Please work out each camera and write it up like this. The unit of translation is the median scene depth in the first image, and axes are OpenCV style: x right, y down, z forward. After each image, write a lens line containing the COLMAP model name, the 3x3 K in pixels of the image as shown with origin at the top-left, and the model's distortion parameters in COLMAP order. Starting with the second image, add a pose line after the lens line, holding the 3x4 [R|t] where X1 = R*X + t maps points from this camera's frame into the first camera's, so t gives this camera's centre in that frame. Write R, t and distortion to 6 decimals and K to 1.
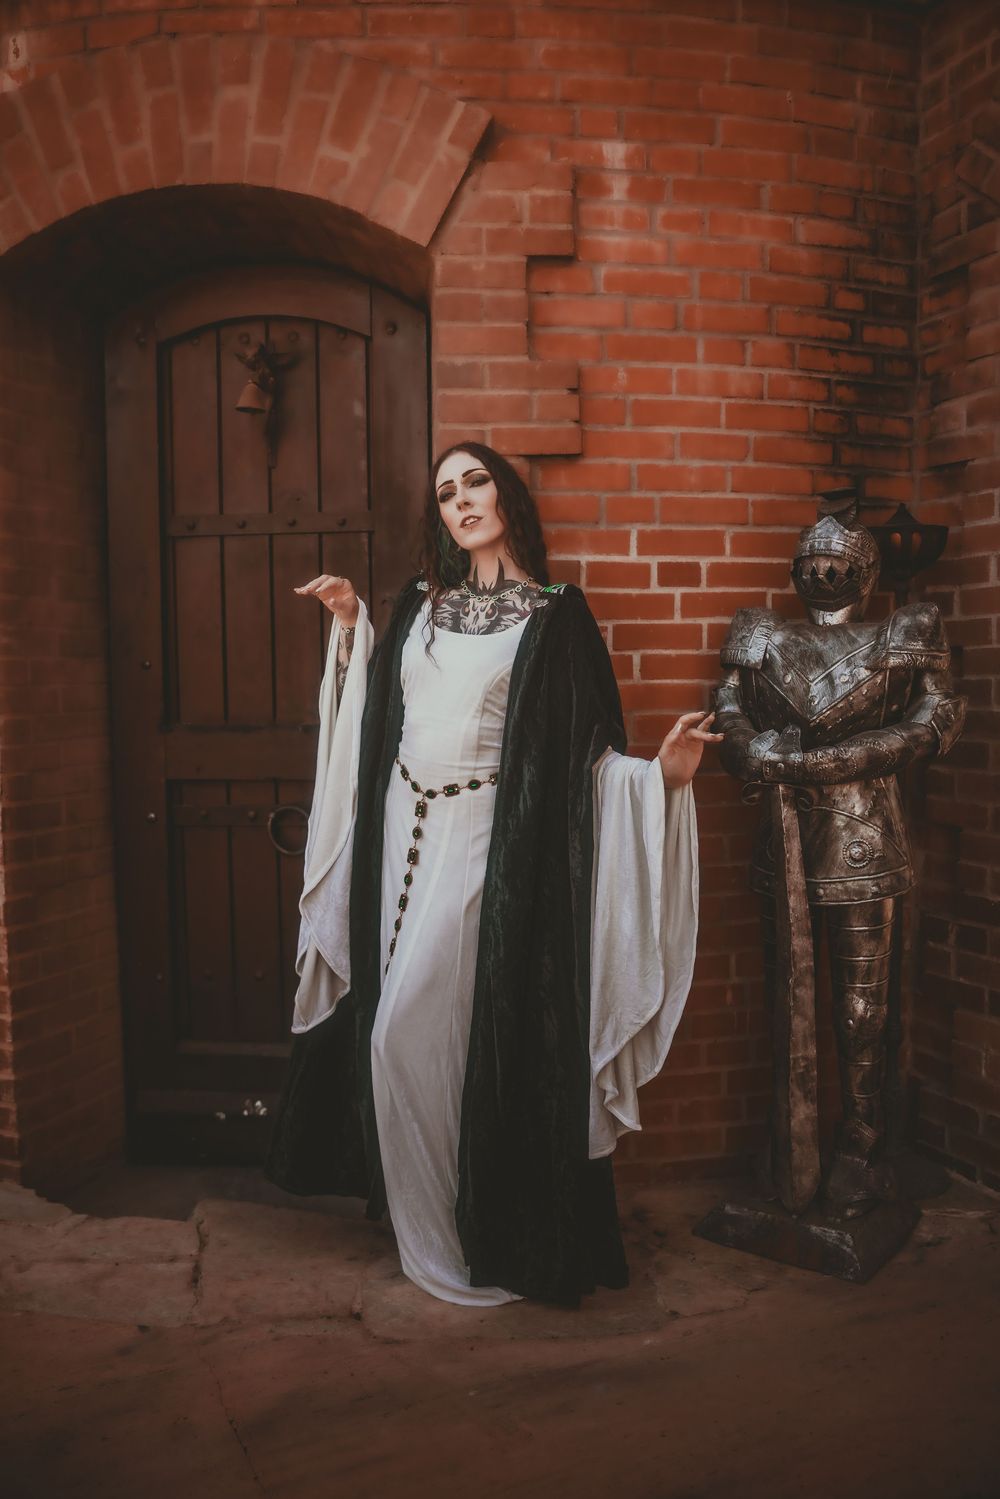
lens RADIAL K [[1178.8, 0, 492.9], [0, 1178.8, 757.2], [0, 0, 1]] dist [-0.088679, 0.104641]
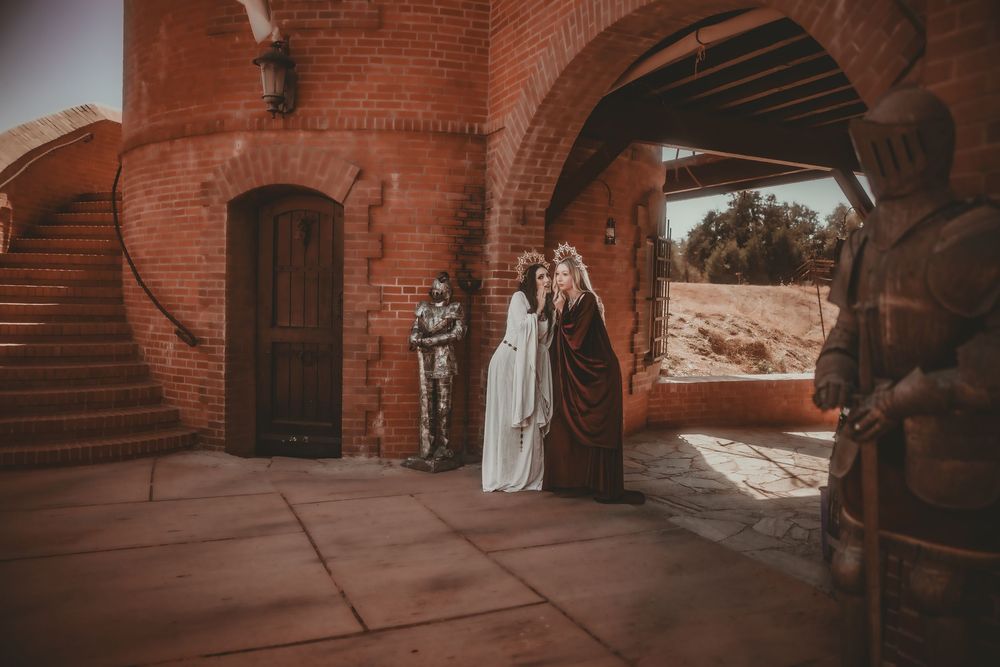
lens RADIAL K [[786.4, 0, 500.0], [0, 786.4, 333.5], [0, 0, 1]] dist [-0.088679, 0.104641]
pose [[0.998802, 0.036246, -0.032890, 0.546058], [-0.037050, 0.999021, -0.024164, 0.029609], [0.031982, 0.025354, 0.999167, -1.490831]]
